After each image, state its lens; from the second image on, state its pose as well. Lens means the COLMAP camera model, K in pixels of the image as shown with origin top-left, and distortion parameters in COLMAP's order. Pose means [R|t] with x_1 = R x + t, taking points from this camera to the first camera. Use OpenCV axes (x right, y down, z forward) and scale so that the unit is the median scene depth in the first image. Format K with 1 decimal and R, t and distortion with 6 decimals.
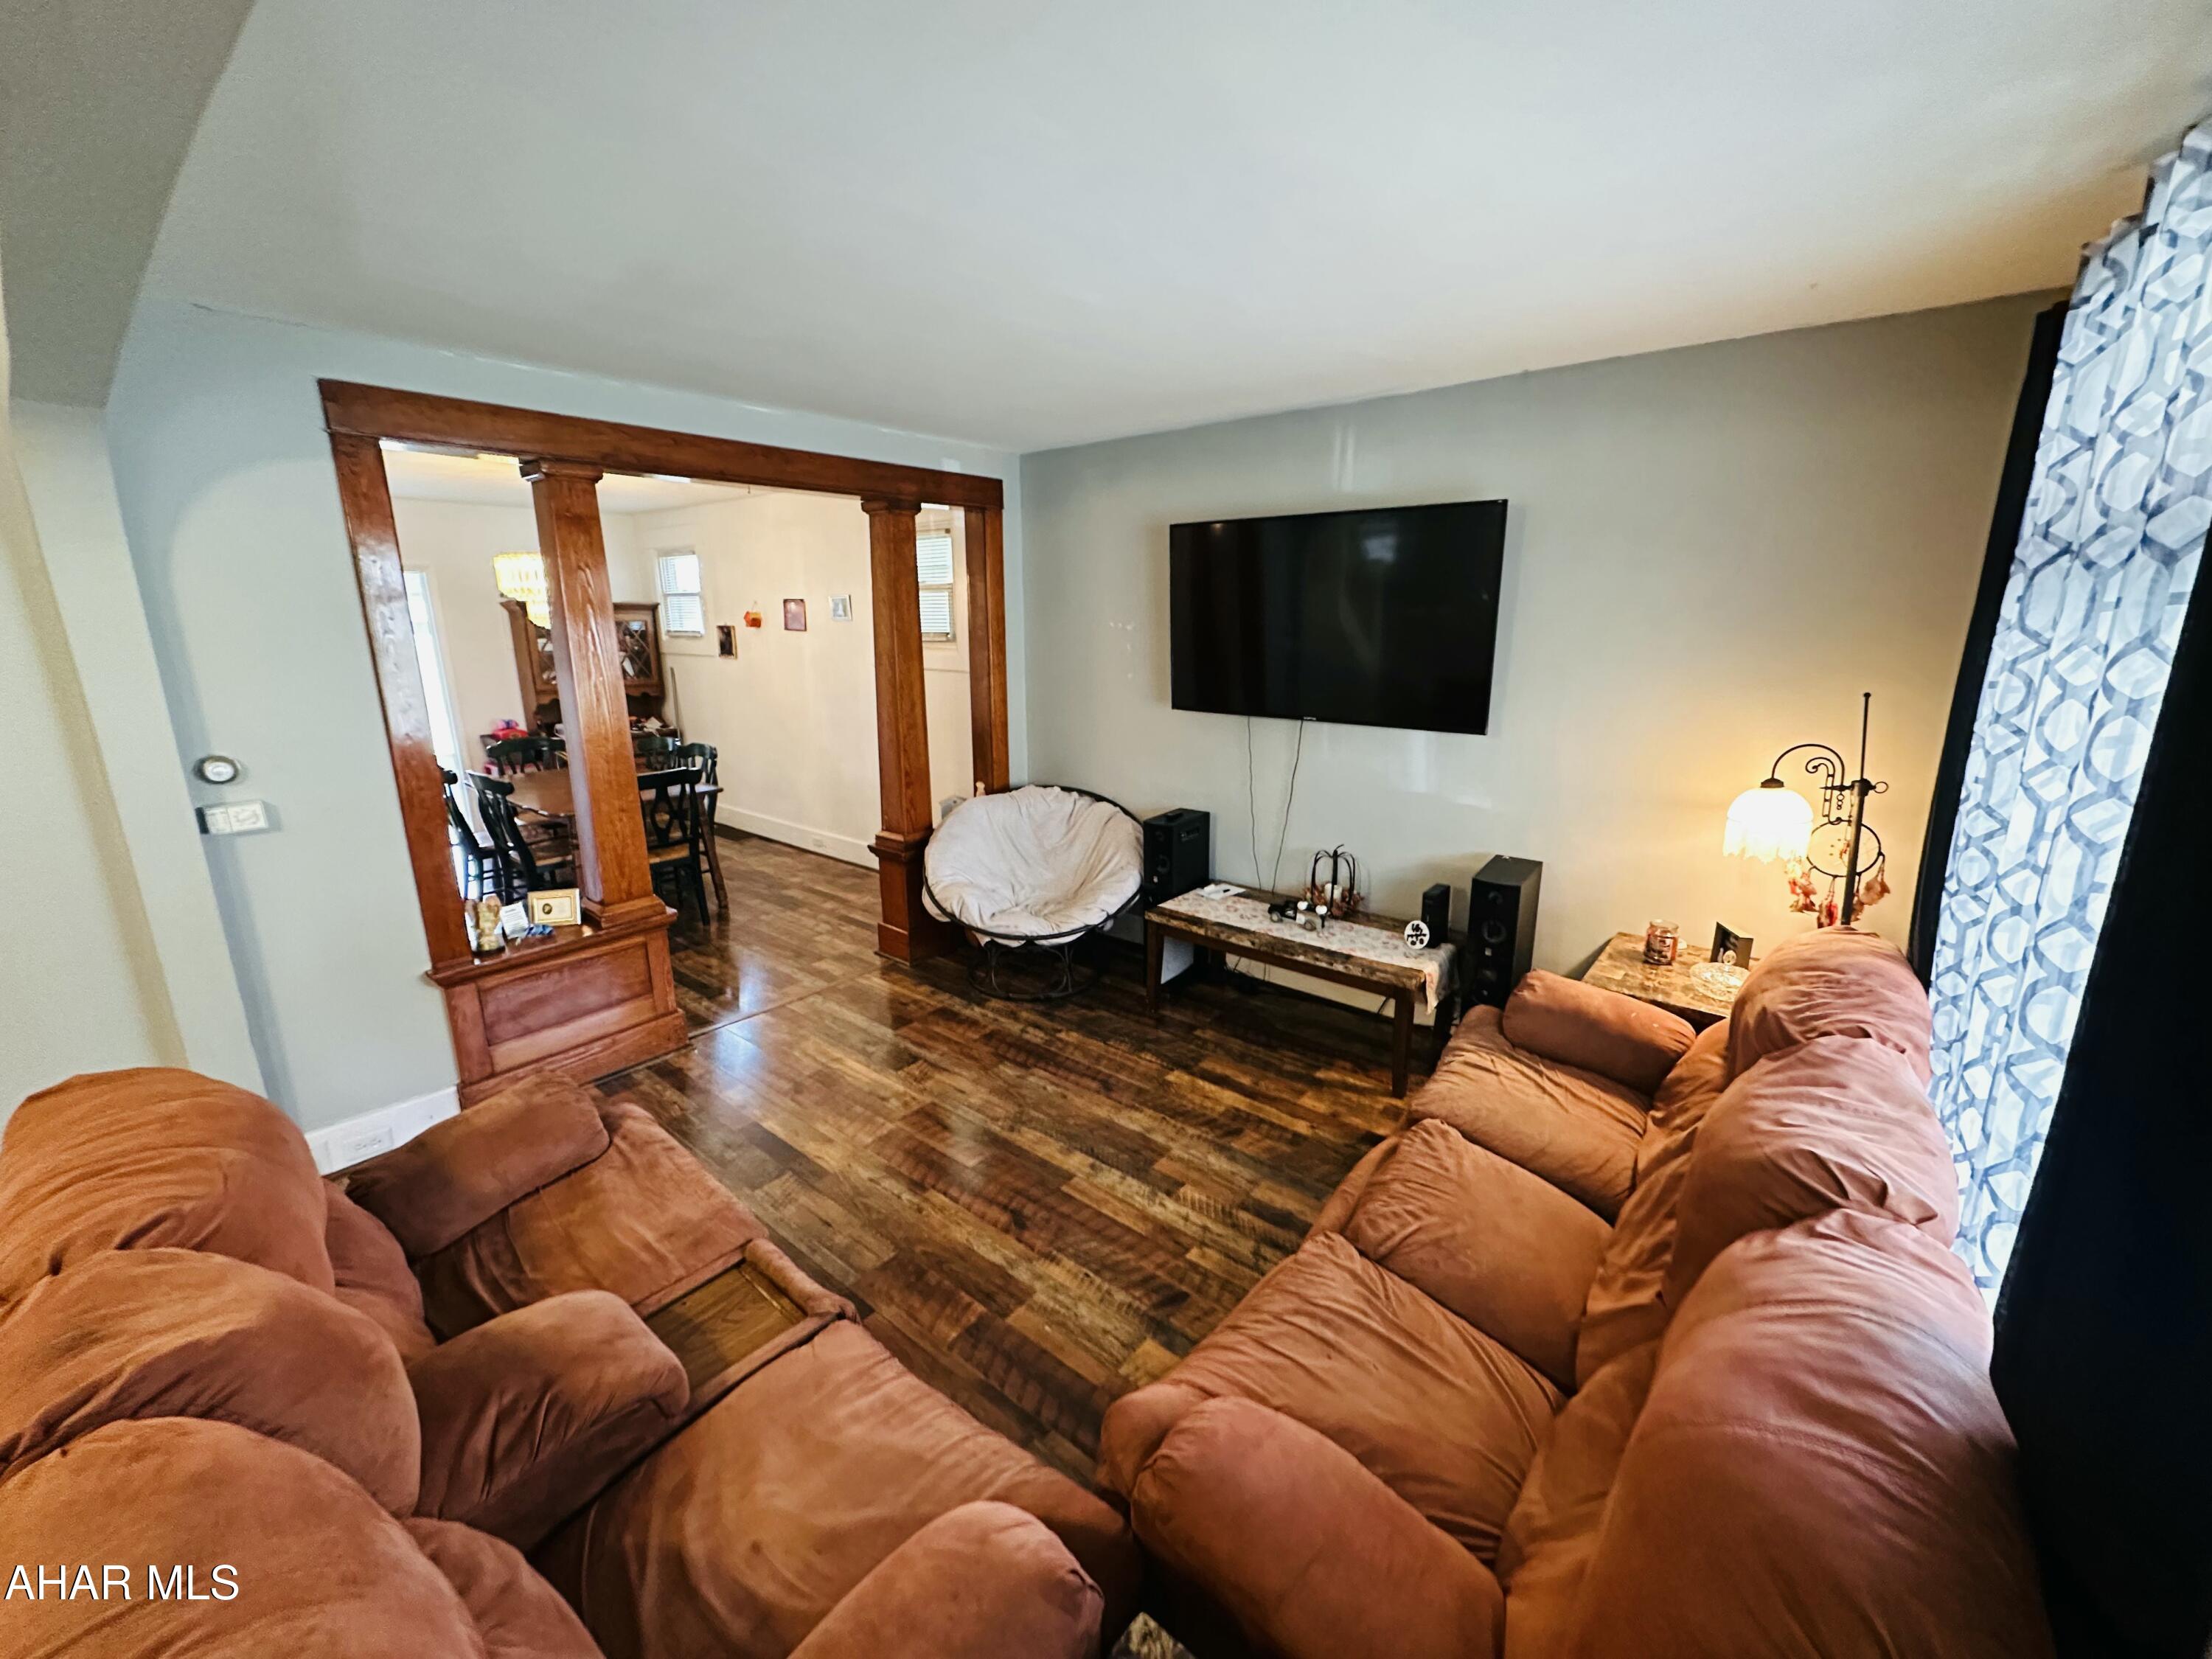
lens RADIAL K [[877.9, 0, 1101.1], [0, 877.9, 826.0], [0, 0, 1]] dist [-0.001359, 0.000283]
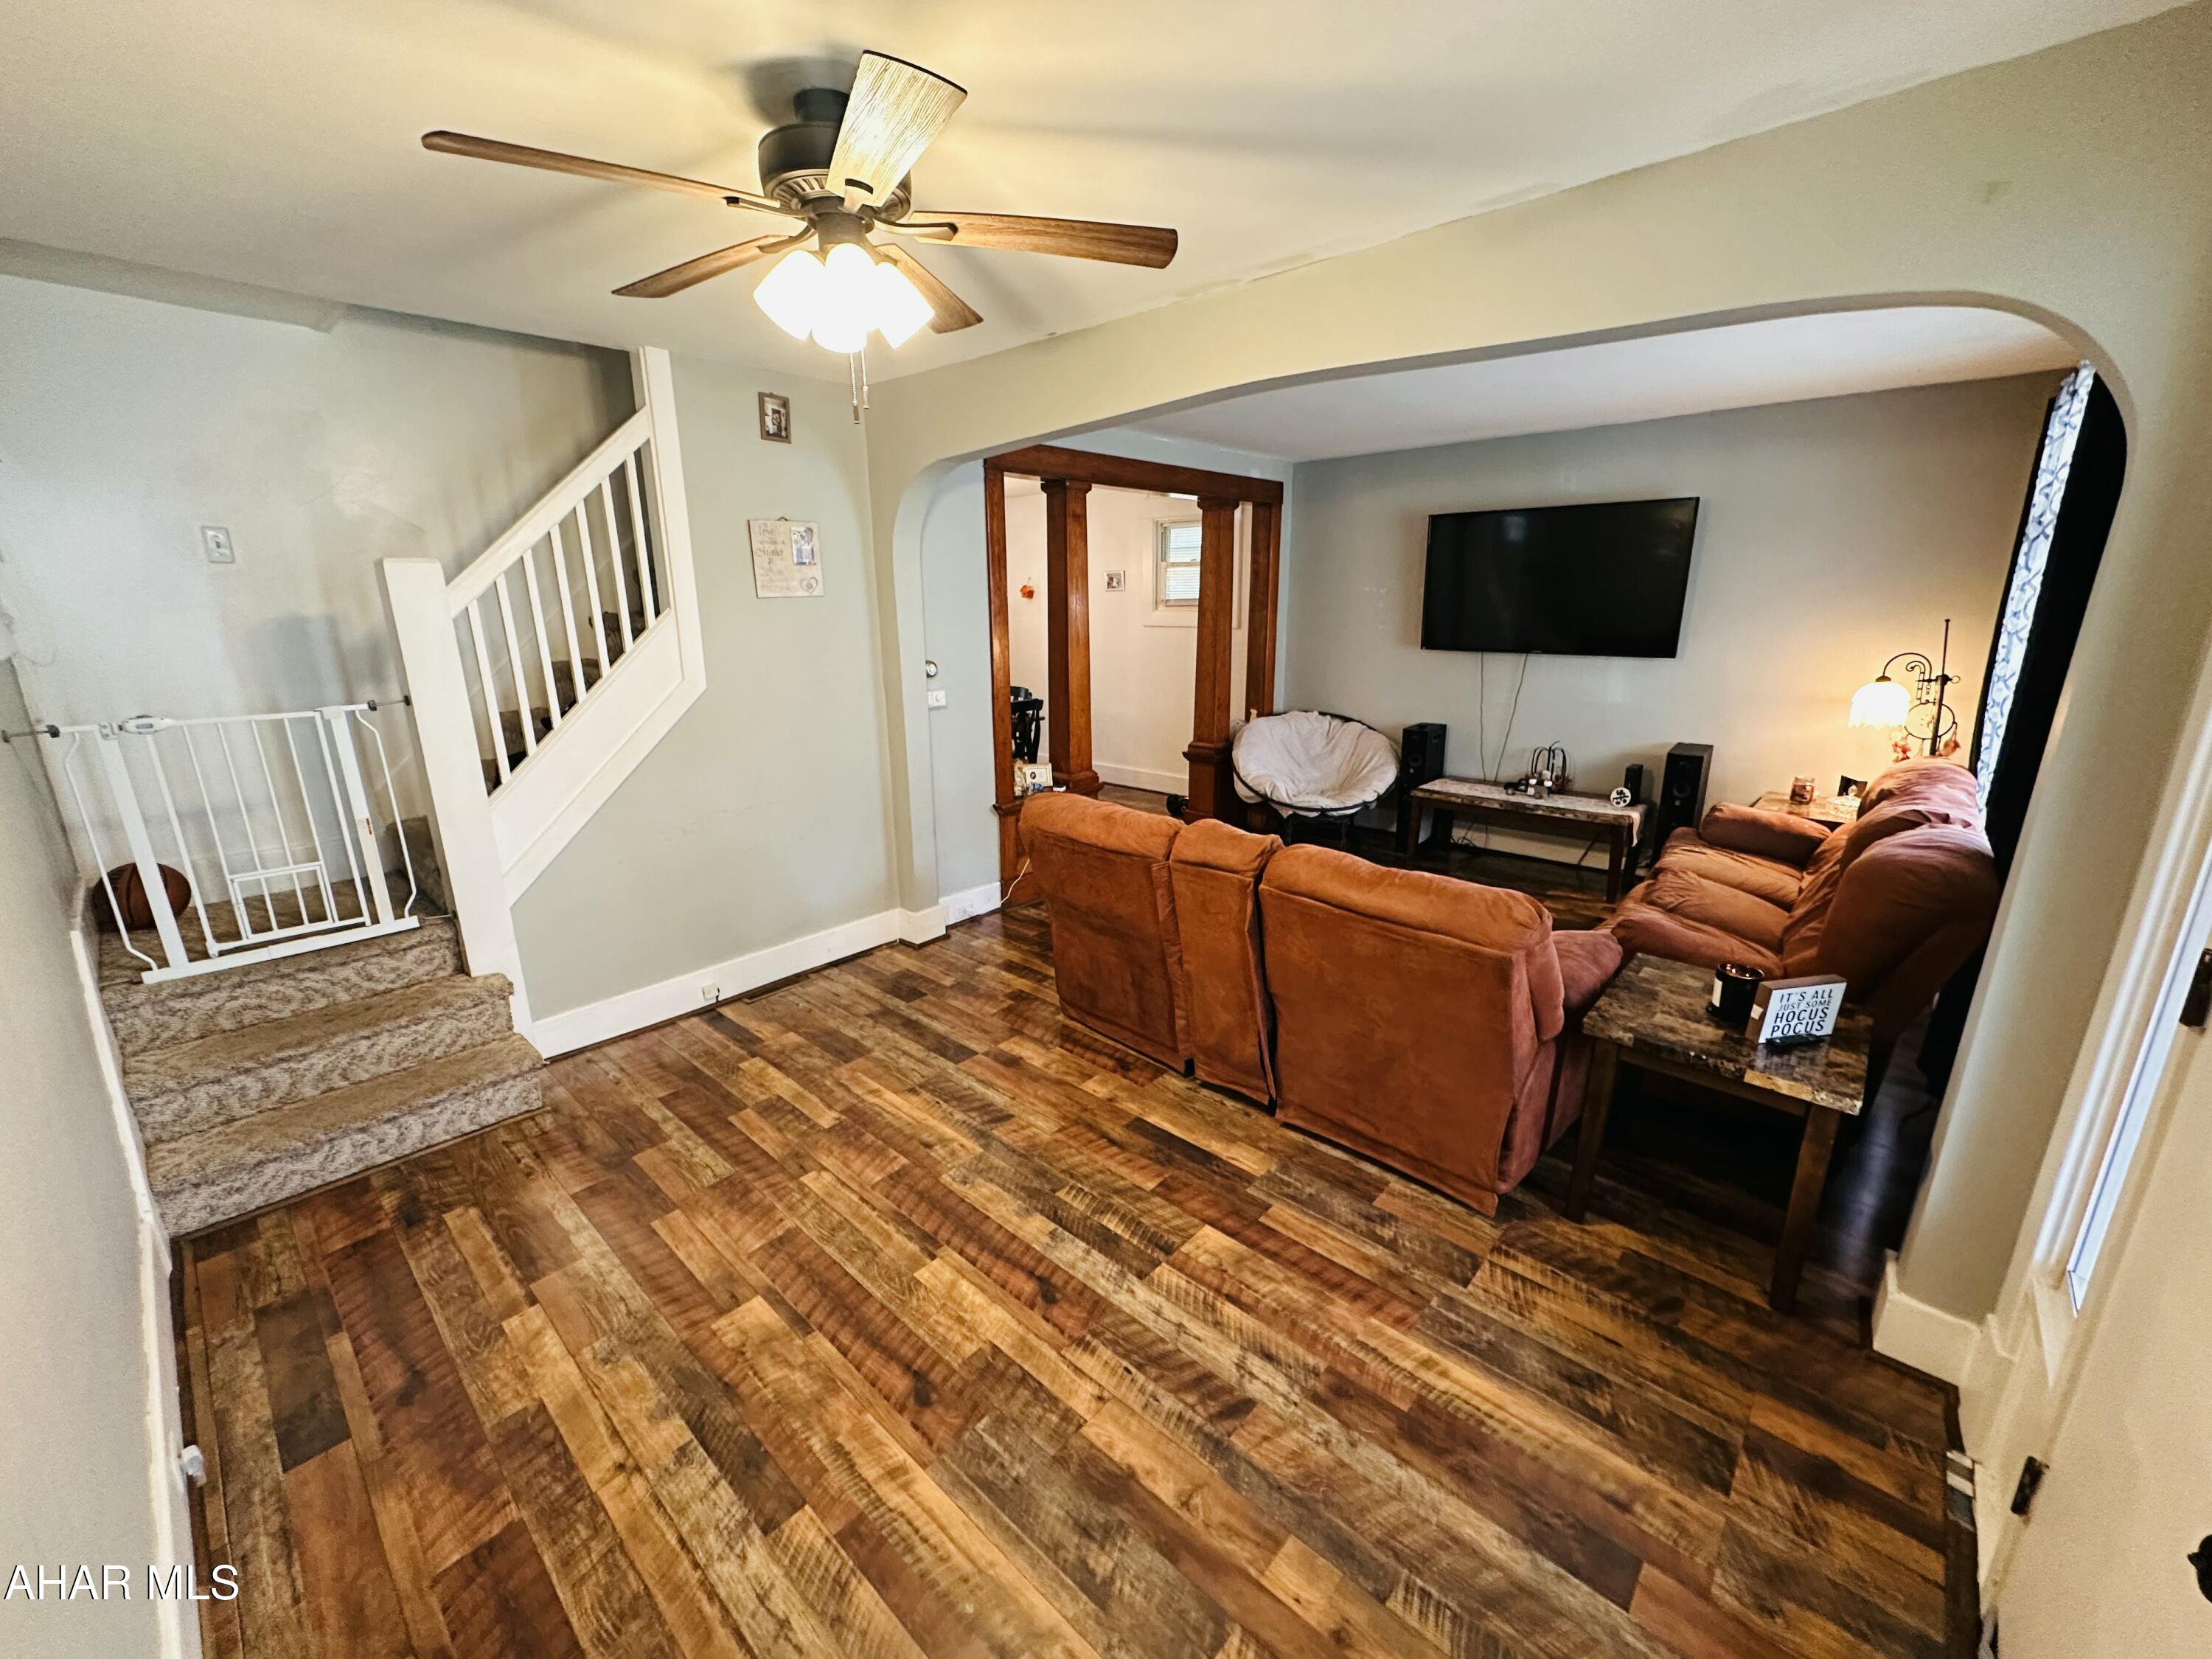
lens RADIAL K [[877.9, 0, 1097.7], [0, 877.9, 826.9], [0, 0, 1]] dist [-0.001359, 0.000283]
pose [[0.998553, 0.008560, -0.053091, -0.432206], [-0.007664, 0.999825, 0.017069, 0.155620], [0.053228, -0.016637, 0.998444, -0.504982]]
